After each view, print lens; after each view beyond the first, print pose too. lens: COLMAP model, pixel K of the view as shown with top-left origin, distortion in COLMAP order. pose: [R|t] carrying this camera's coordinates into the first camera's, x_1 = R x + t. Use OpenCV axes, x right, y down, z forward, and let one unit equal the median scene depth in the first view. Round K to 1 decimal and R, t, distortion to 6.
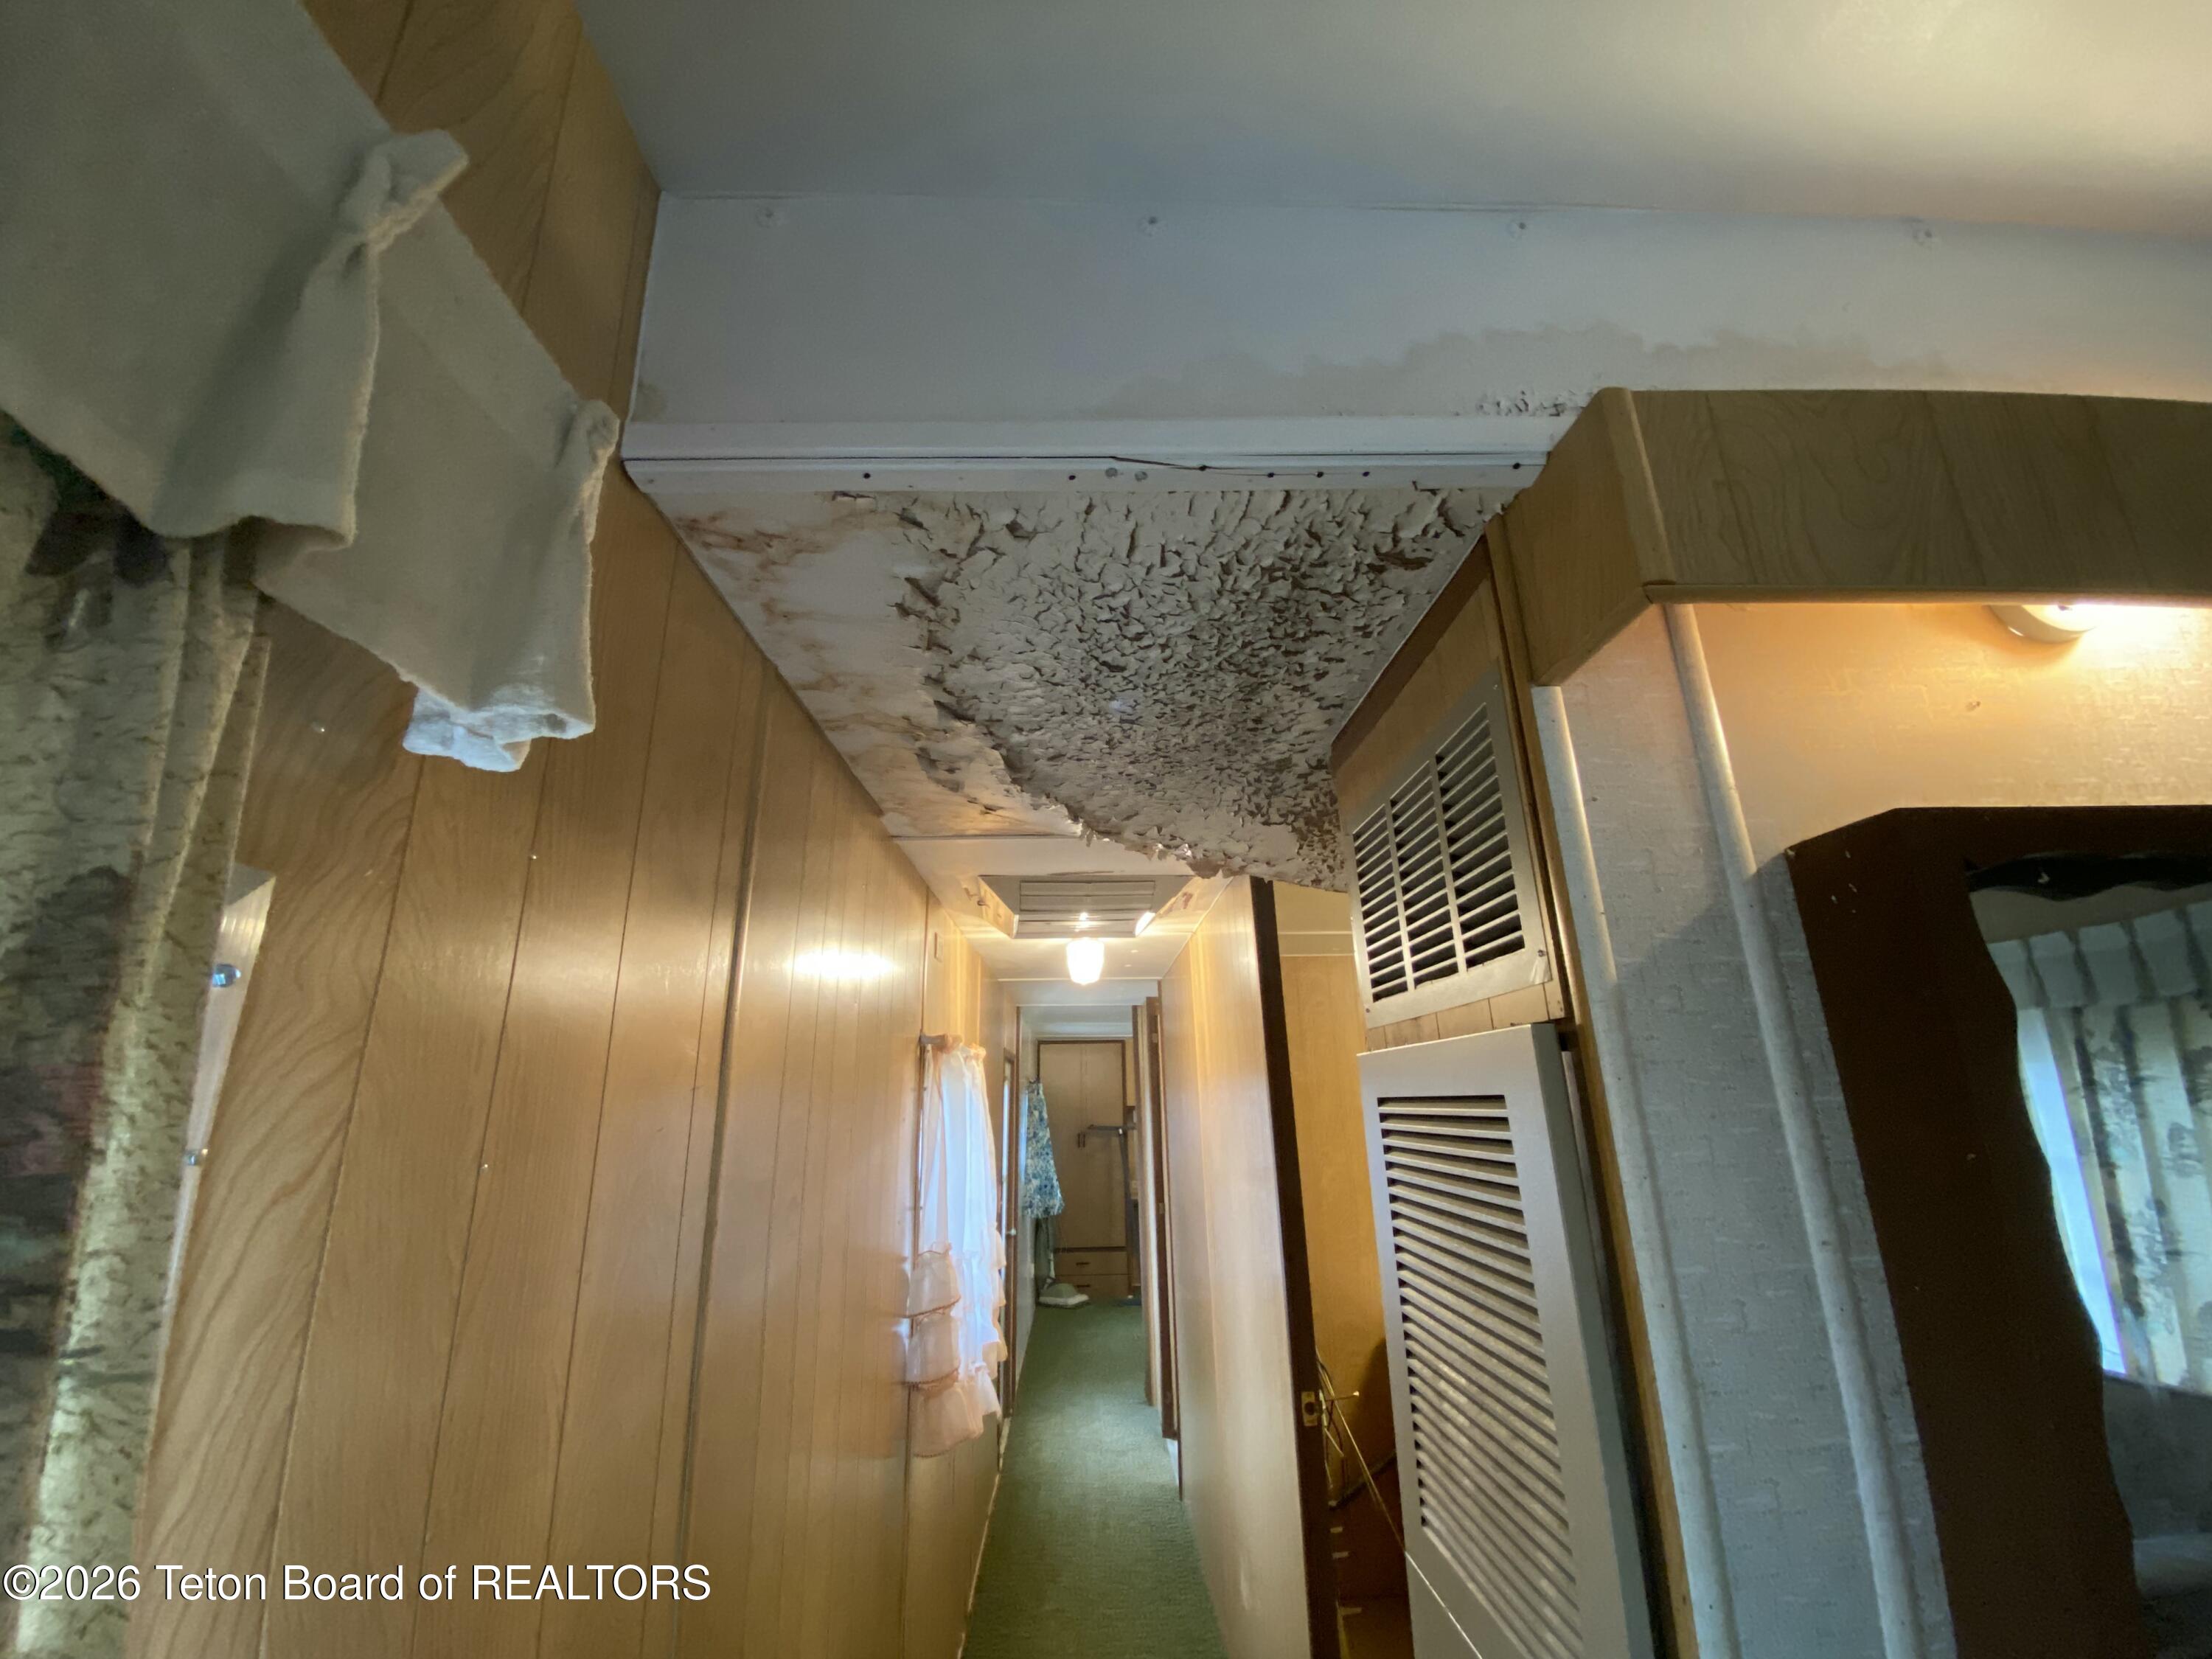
lens RADIAL K [[886.0, 0, 1094.2], [0, 886.0, 837.8], [0, 0, 1]] dist [0.033999, -0.027439]
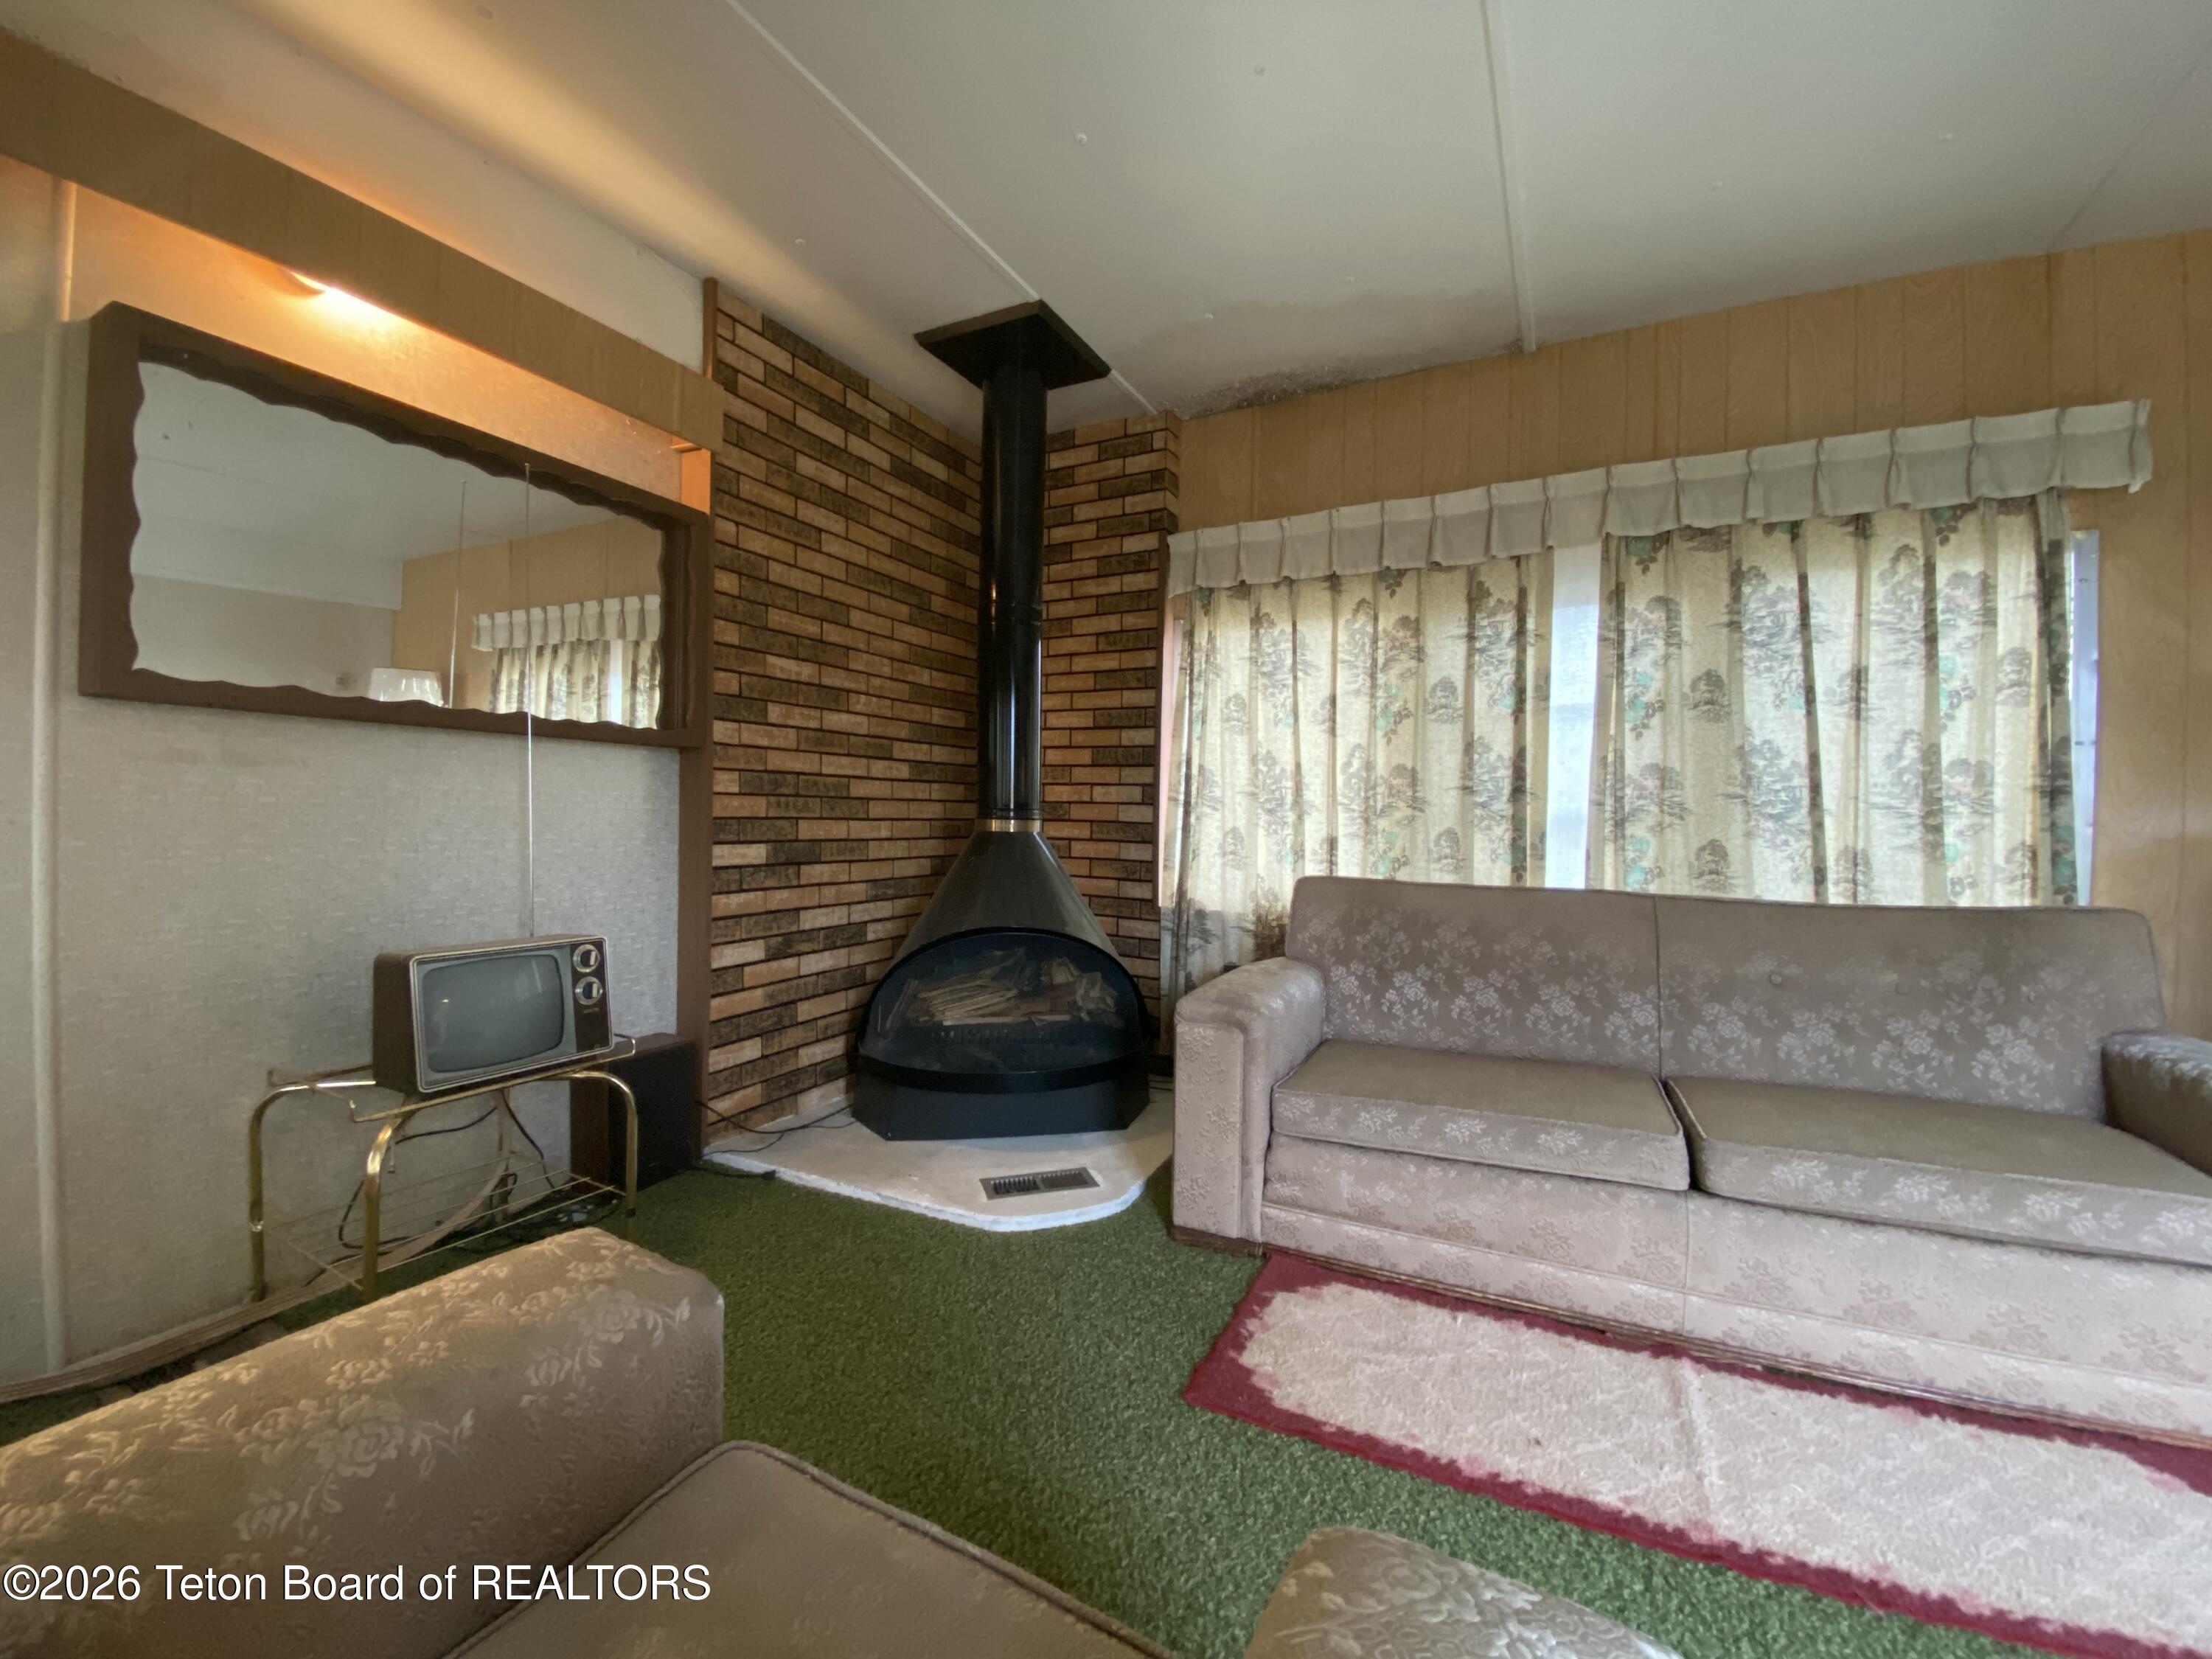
lens RADIAL K [[902.7, 0, 1102.5], [0, 902.7, 825.3], [0, 0, 1]] dist [0.051091, -0.035203]
pose [[0.474178, 0.019392, 0.880215, 0.038490], [-0.275485, 0.952824, 0.127414, 0.081724], [-0.836220, -0.302902, 0.457150, -0.816681]]
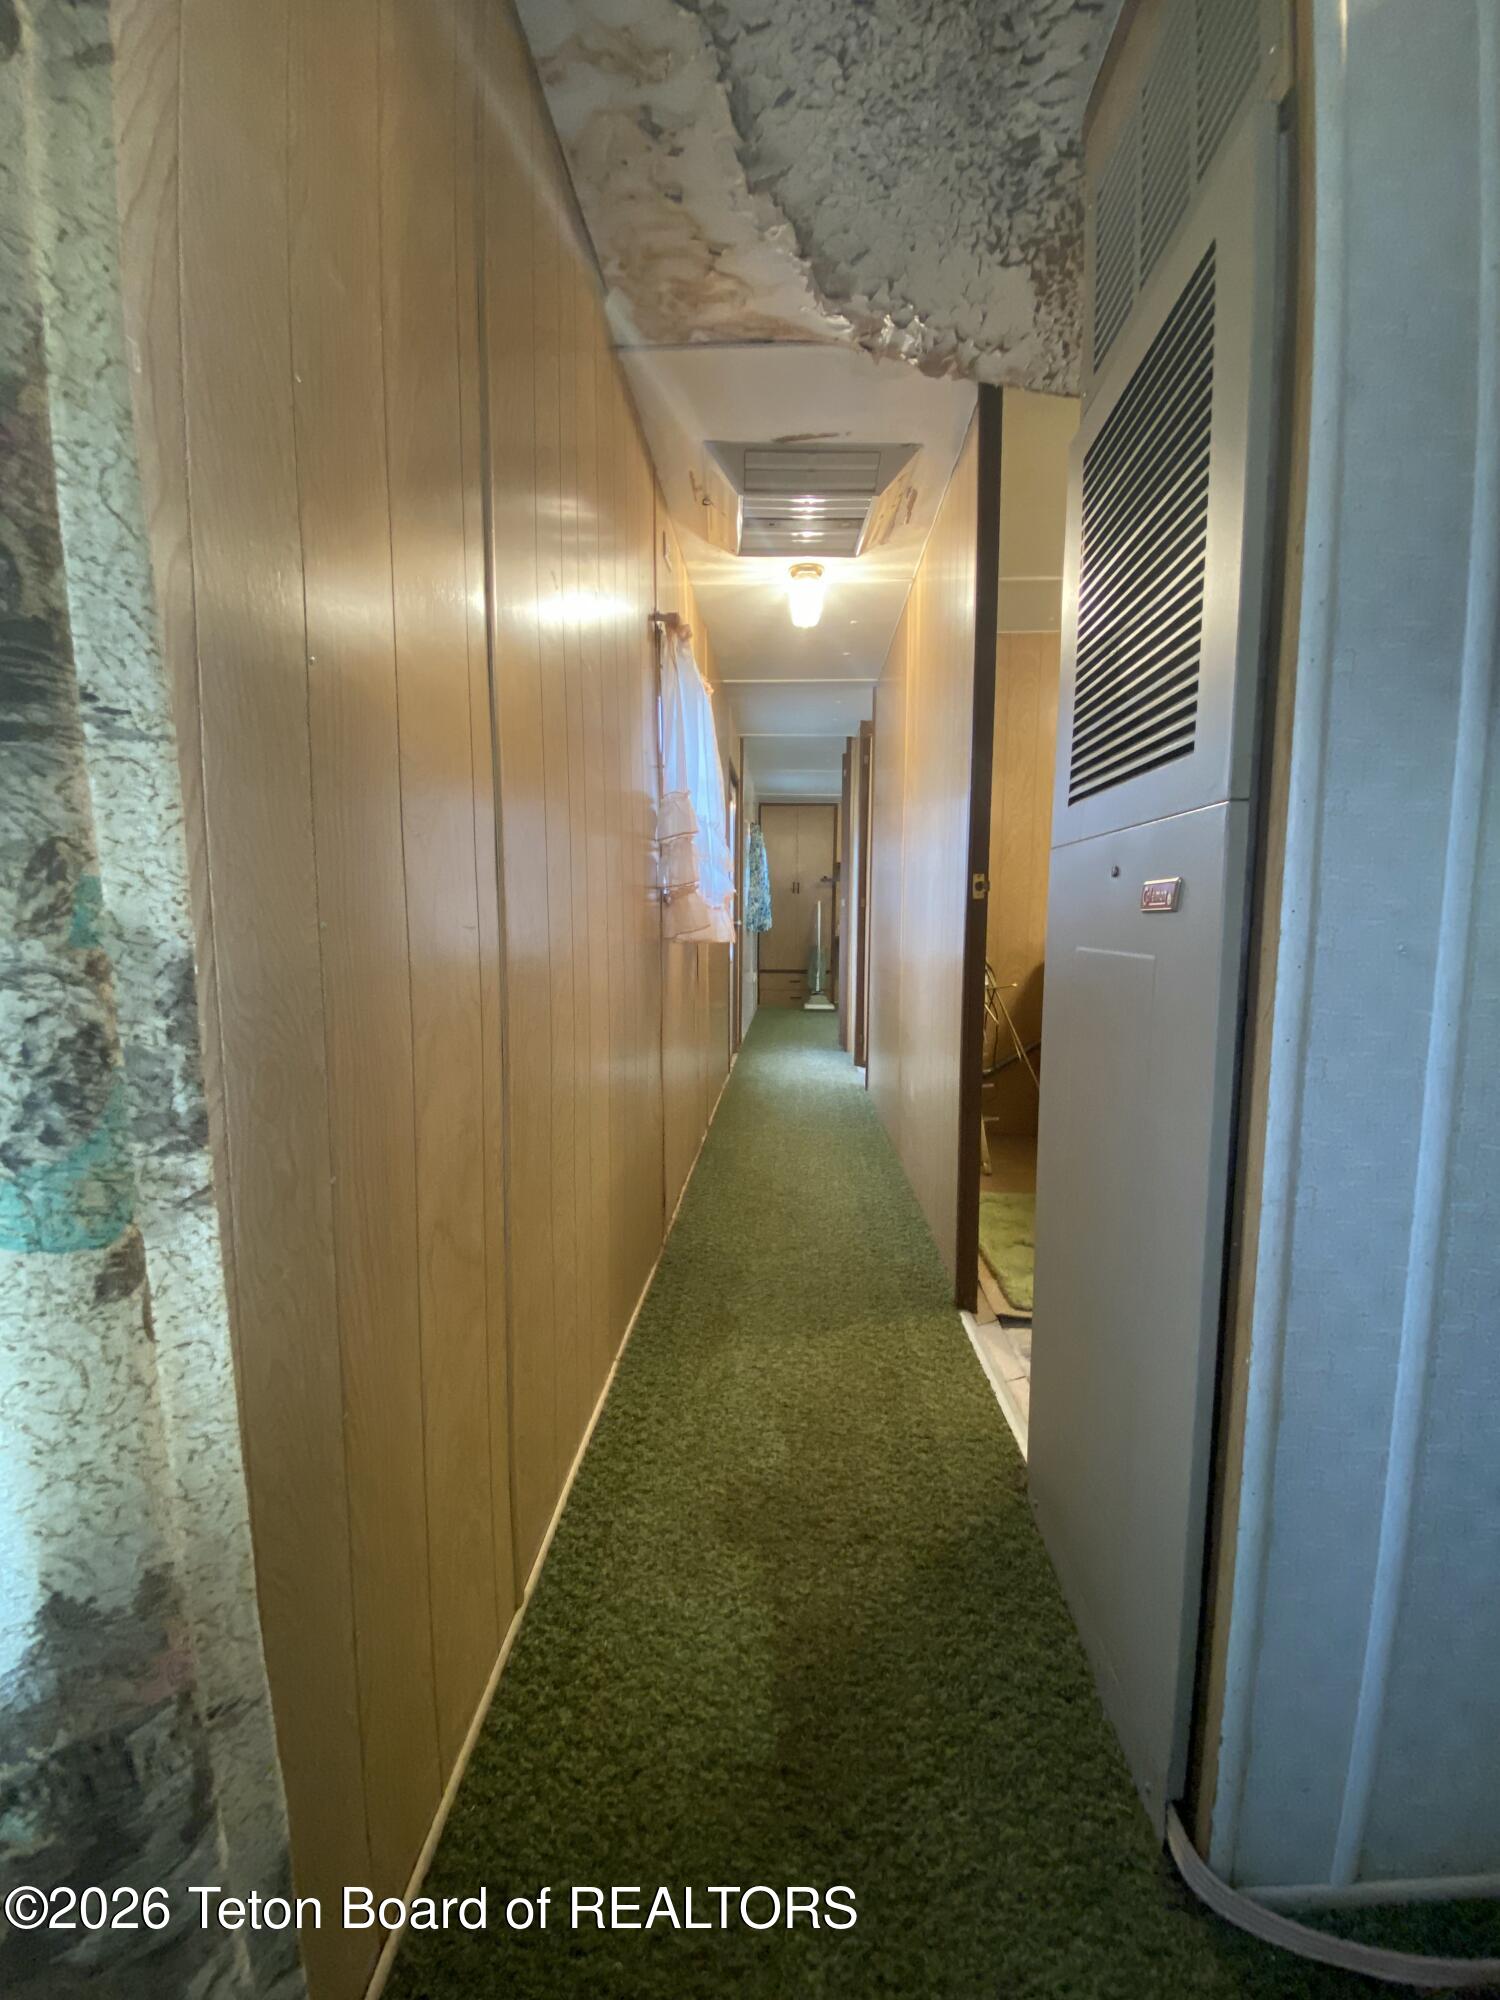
lens RADIAL K [[801.1, 0, 734.2], [0, 801.1, 1005.8], [0, 0, 1]] dist [0.033999, -0.027439]
pose [[0.995773, 0.029452, -0.086999, 0.003558], [0.006821, 0.920868, 0.389815, 0.290827], [0.091596, -0.388761, 0.916774, -0.097826]]
